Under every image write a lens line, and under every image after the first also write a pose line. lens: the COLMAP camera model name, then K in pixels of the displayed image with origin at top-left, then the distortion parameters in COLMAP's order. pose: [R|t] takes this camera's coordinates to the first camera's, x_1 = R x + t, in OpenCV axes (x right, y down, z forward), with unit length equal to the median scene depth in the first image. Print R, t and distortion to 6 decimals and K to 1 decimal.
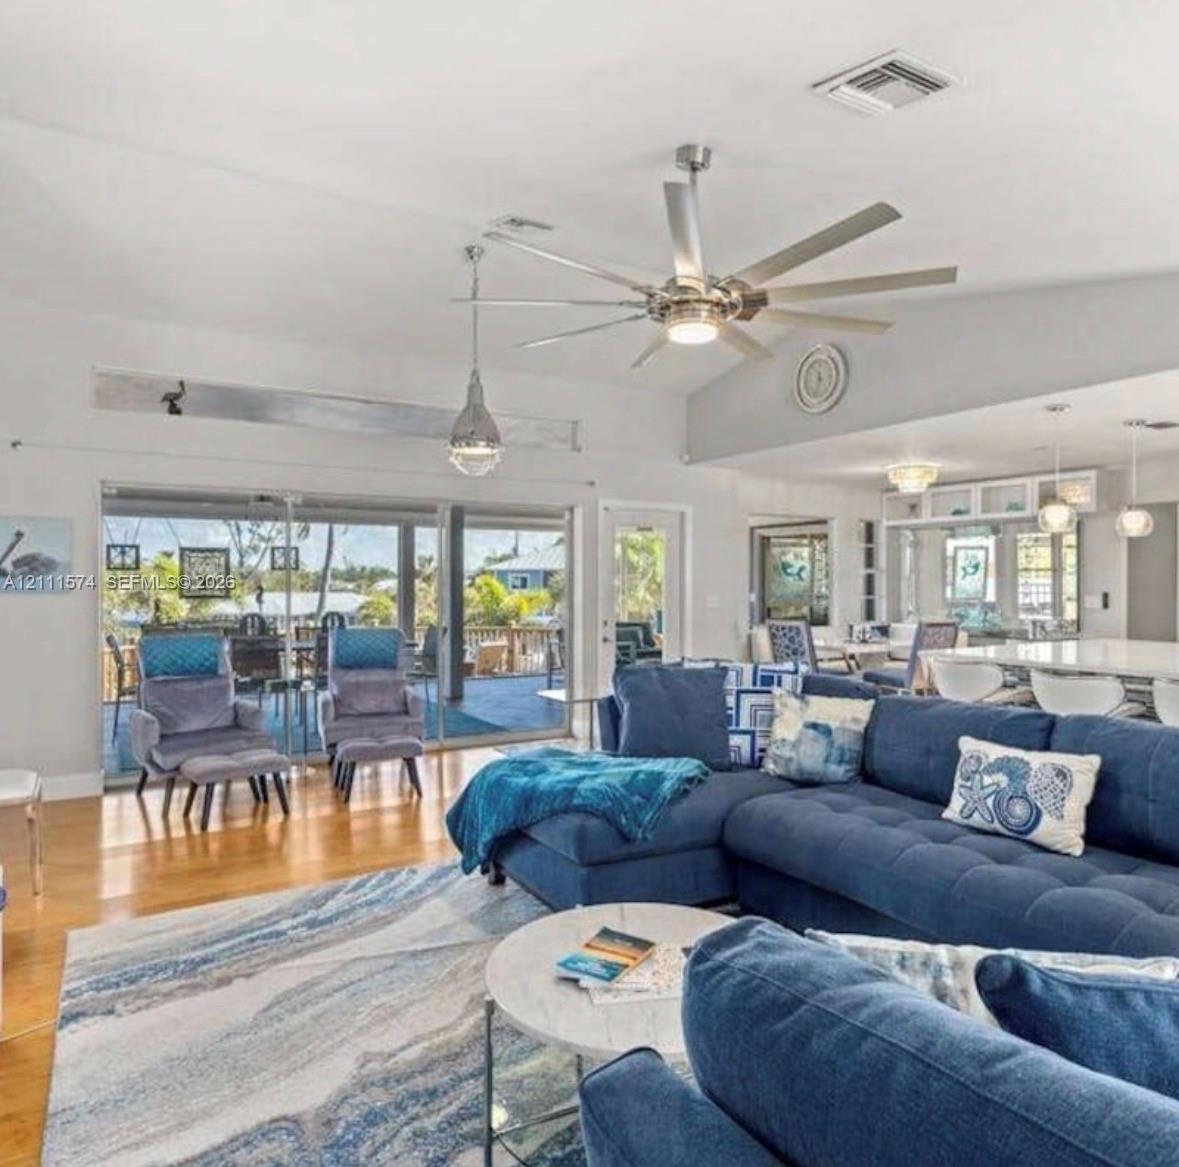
lens RADIAL K [[831.2, 0, 587.0], [0, 831.2, 582.7], [0, 0, 1]] dist [0.003623, -0.001942]
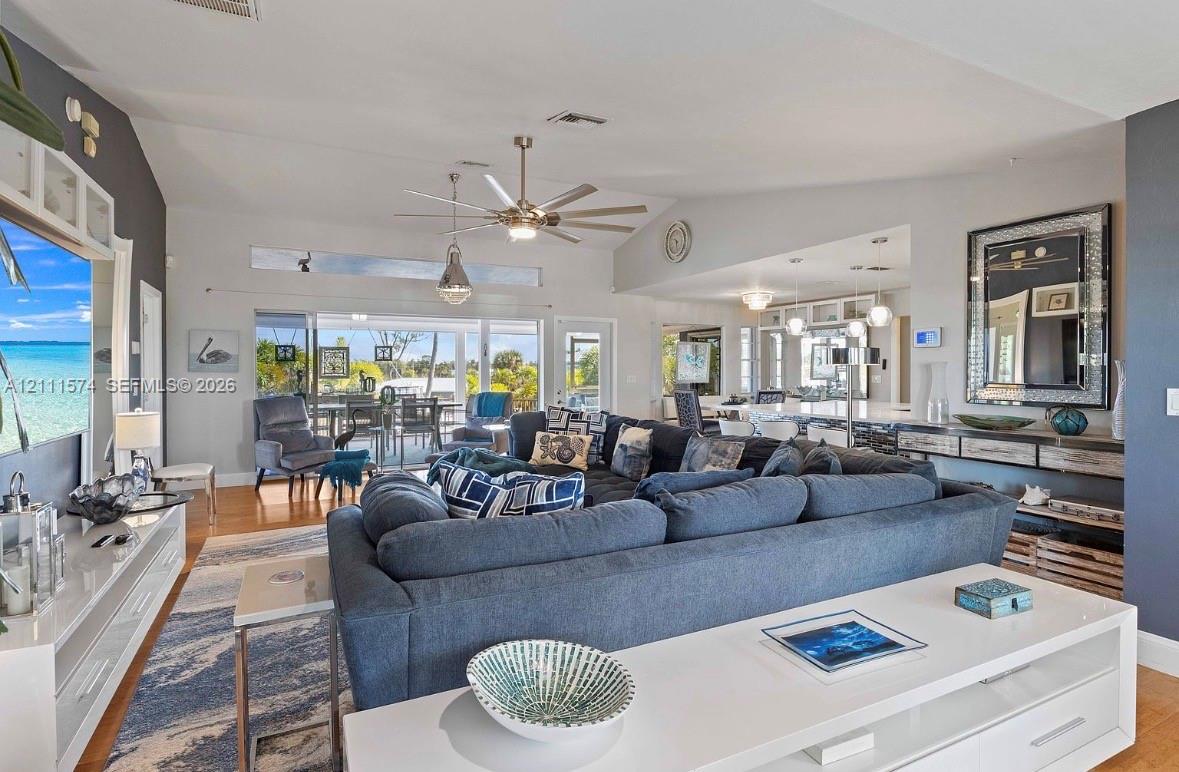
lens RADIAL K [[598.3, 0, 588.2], [0, 598.3, 379.8], [0, 0, 1]] dist [-0.013146, -0.001089]
pose [[0.997112, -0.000160, -0.075942, 0.159051], [0.001249, 0.999897, 0.014293, 0.008182], [0.075932, -0.014347, 0.997010, -0.156437]]
